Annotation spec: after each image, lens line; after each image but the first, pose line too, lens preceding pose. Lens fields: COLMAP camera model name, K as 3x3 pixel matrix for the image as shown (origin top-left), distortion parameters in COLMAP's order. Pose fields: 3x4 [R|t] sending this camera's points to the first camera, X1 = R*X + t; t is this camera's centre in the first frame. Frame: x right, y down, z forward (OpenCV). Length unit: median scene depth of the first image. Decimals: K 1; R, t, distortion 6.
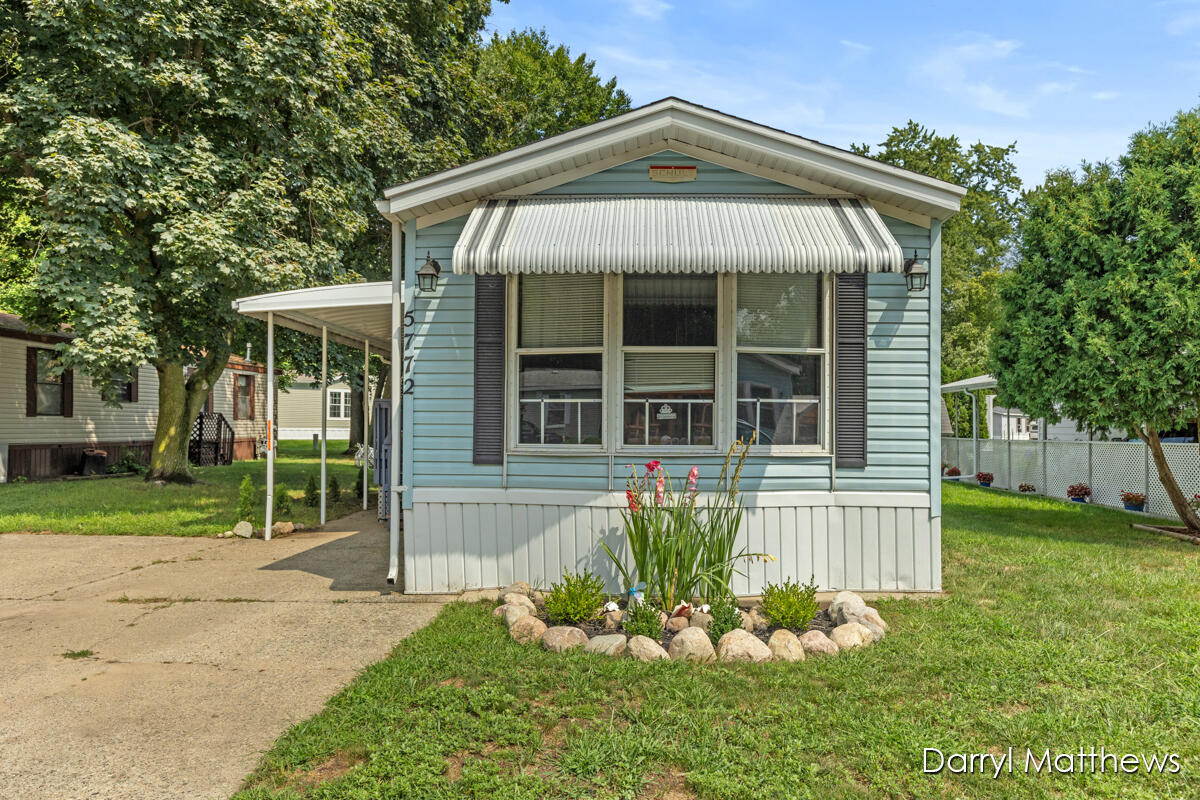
lens RADIAL K [[792.4, 0, 599.9], [0, 792.4, 394.0], [0, 0, 1]] dist [0.002855, 0.001828]
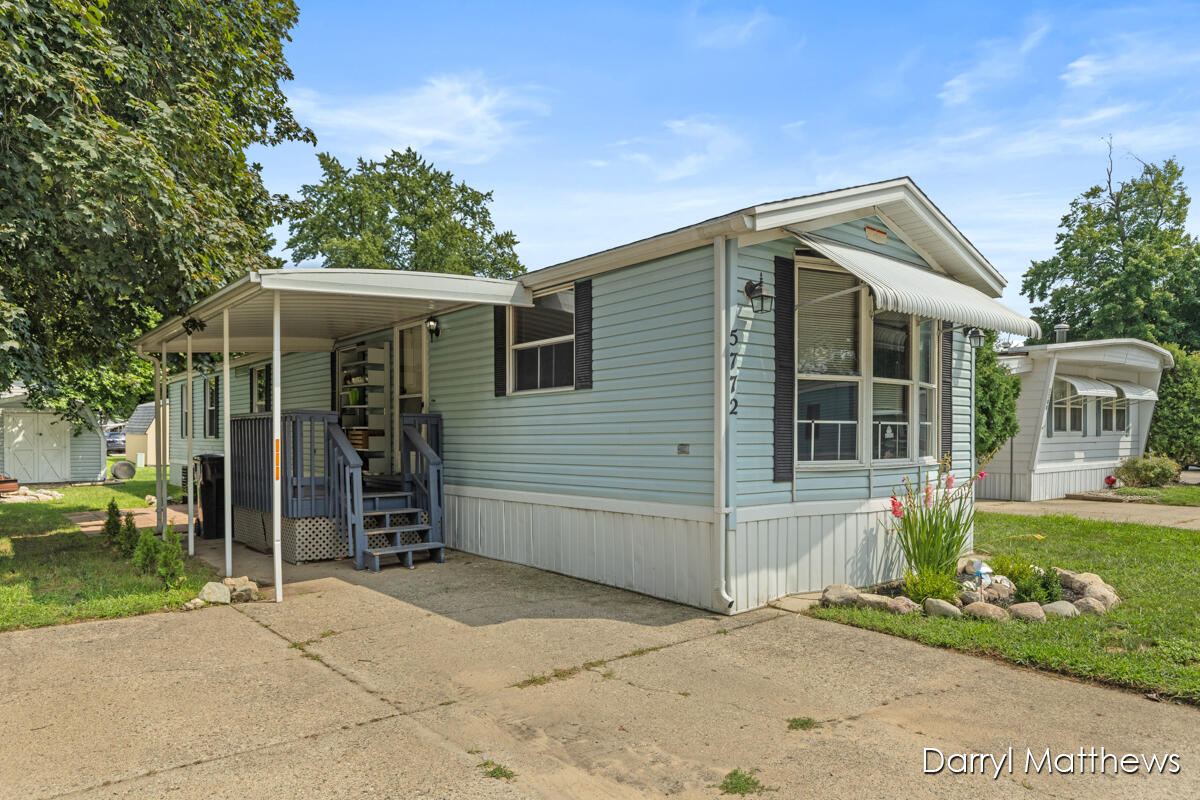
lens RADIAL K [[780.7, 0, 603.6], [0, 780.7, 424.4], [0, 0, 1]] dist [0.042691, -0.000194]
pose [[0.722766, 0.004868, 0.691075, -1.058000], [-0.021877, 0.999635, 0.015839, 0.000997], [-0.690746, -0.026567, 0.722609, 0.417471]]
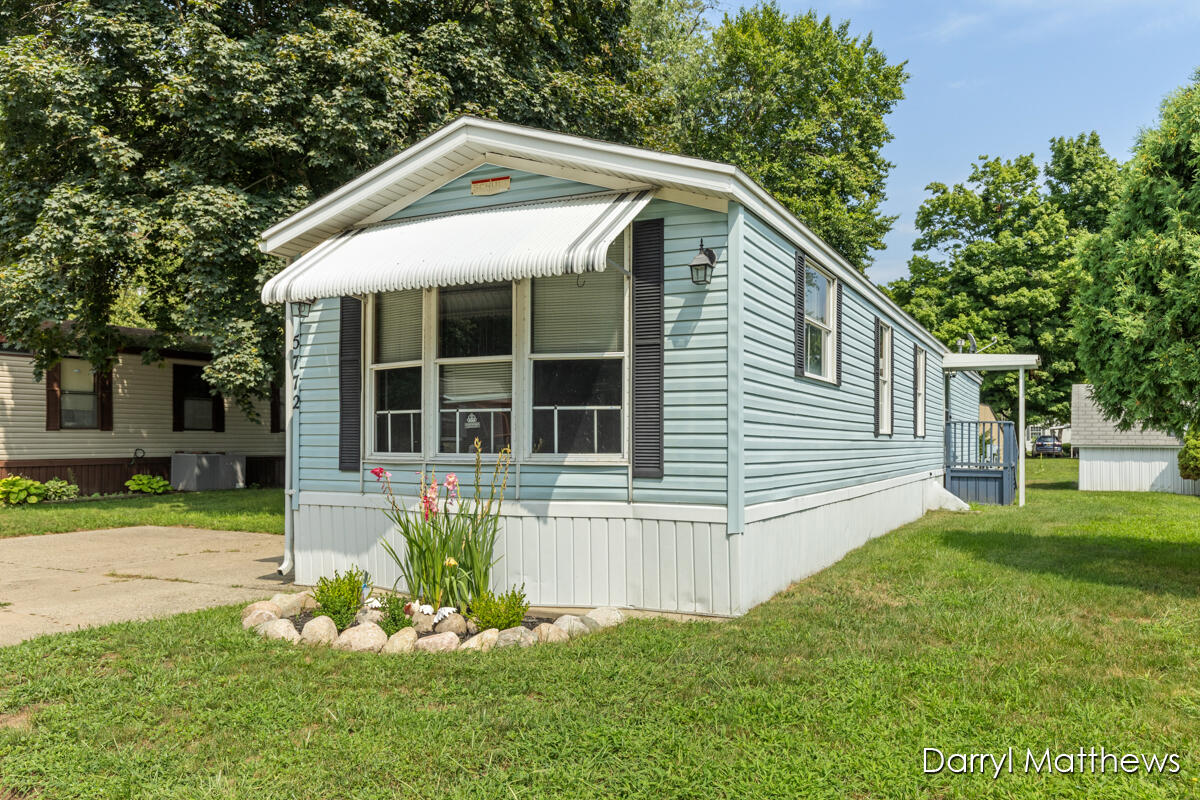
lens RADIAL K [[868.5, 0, 600.0], [0, 868.5, 400.0], [0, 0, 1]] dist [-0.007237, -0.002810]
pose [[0.914508, -0.024047, -0.403852, 0.675212], [0.023582, 0.999703, -0.006125, 0.006041], [0.403879, -0.003923, 0.914804, 0.039459]]
